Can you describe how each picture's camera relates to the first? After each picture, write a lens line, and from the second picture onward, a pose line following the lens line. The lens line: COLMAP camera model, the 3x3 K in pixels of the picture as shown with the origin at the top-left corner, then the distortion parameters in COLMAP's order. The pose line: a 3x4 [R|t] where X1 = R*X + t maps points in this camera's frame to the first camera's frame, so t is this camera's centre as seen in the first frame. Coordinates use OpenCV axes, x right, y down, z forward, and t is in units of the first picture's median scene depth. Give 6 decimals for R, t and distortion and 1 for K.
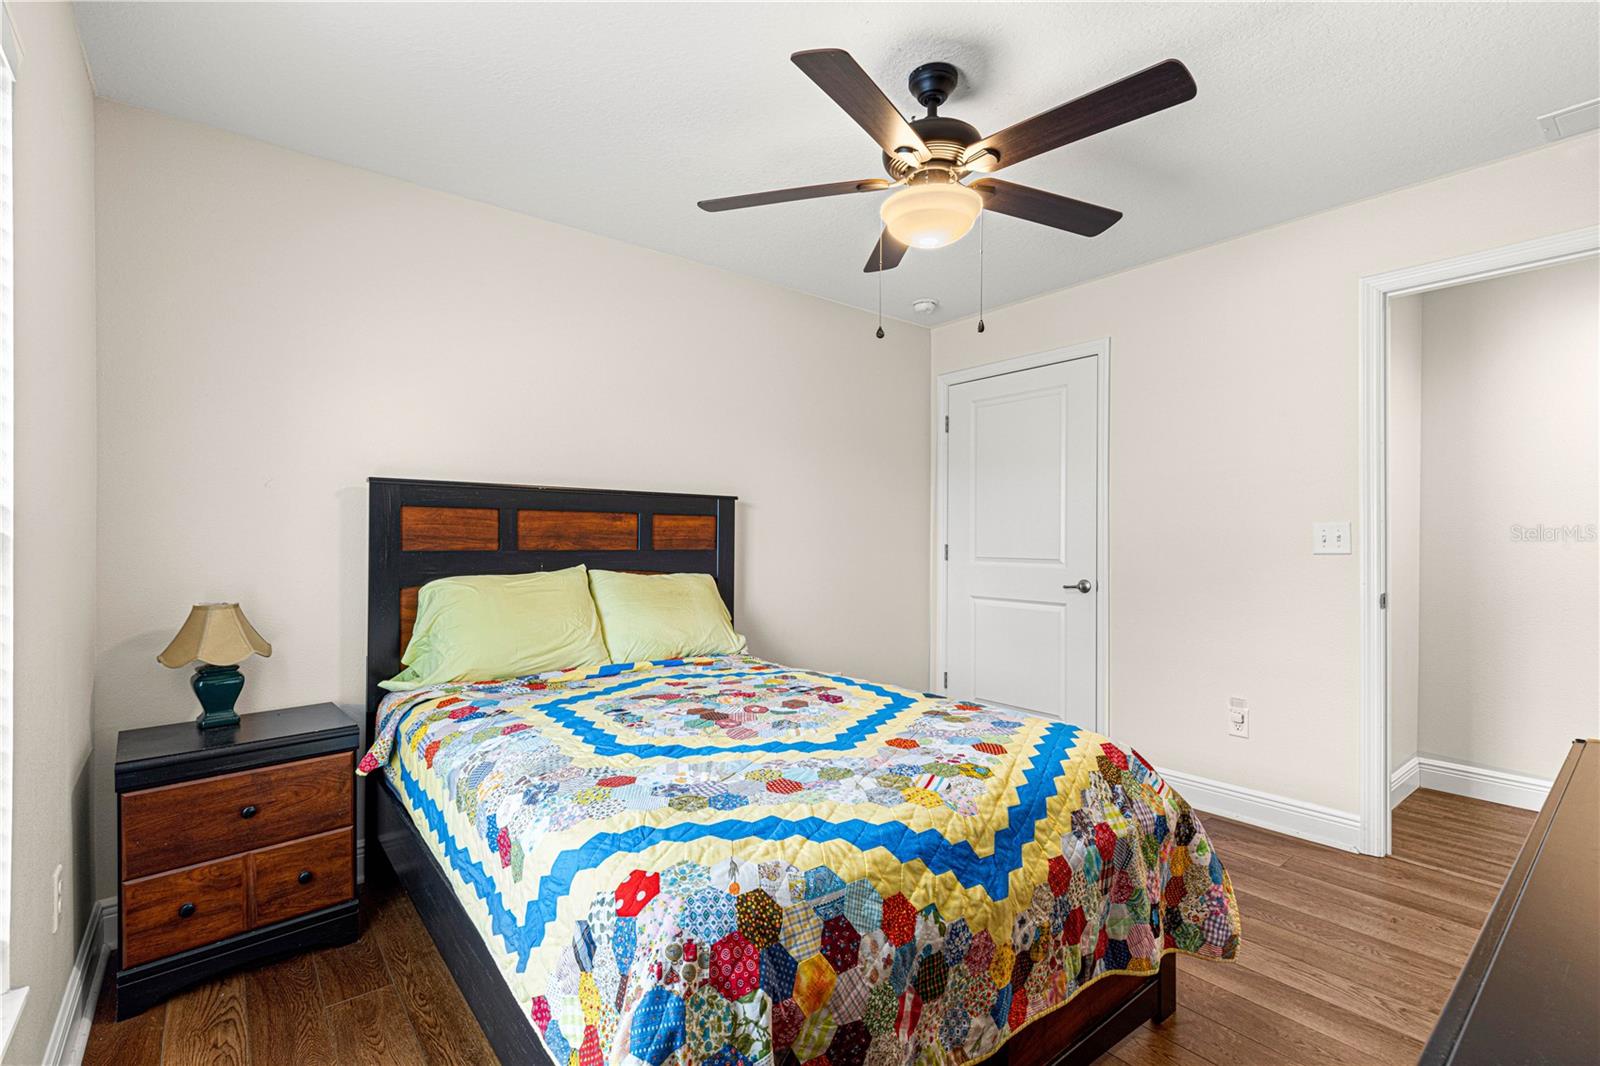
lens RADIAL K [[717.7, 0, 799.1], [0, 717.7, 535.5], [0, 0, 1]] dist [0.010712, -0.003550]
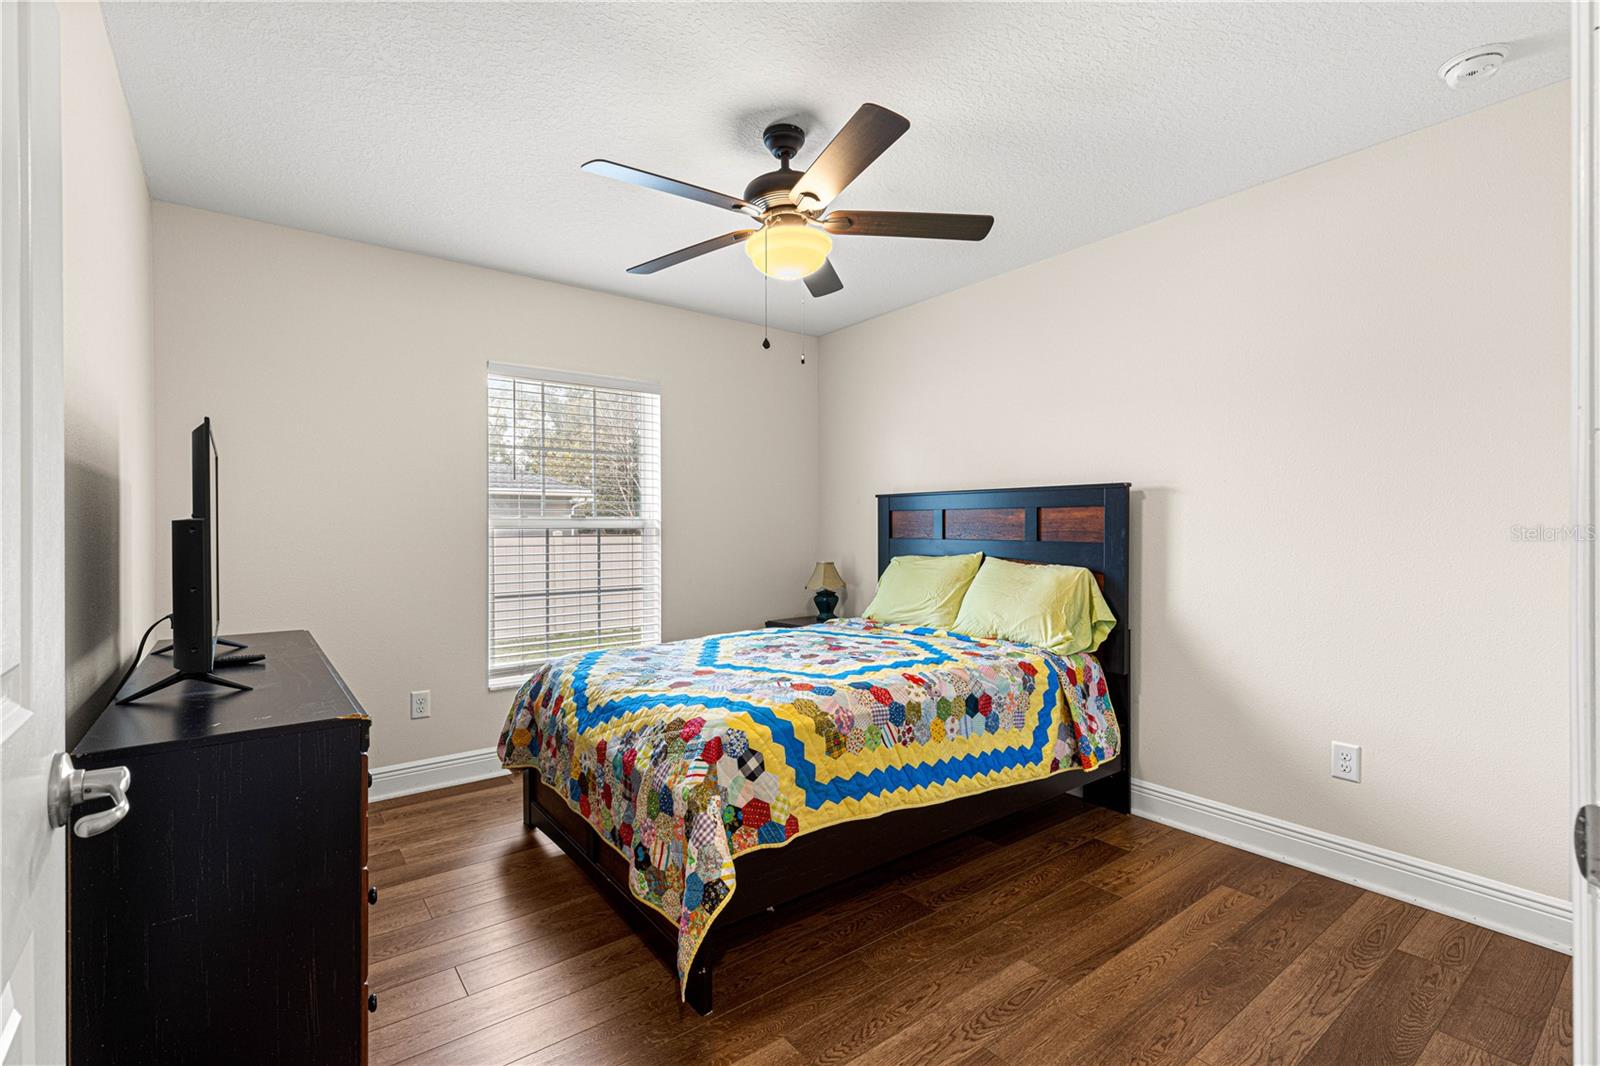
lens RADIAL K [[717.7, 0, 797.2], [0, 717.7, 529.8], [0, 0, 1]] dist [0.010712, -0.003550]
pose [[-0.028810, 0.006373, -0.999565, 0.848840], [0.004632, 0.999970, 0.006242, -0.004750], [0.999574, -0.004450, -0.028839, 0.658339]]
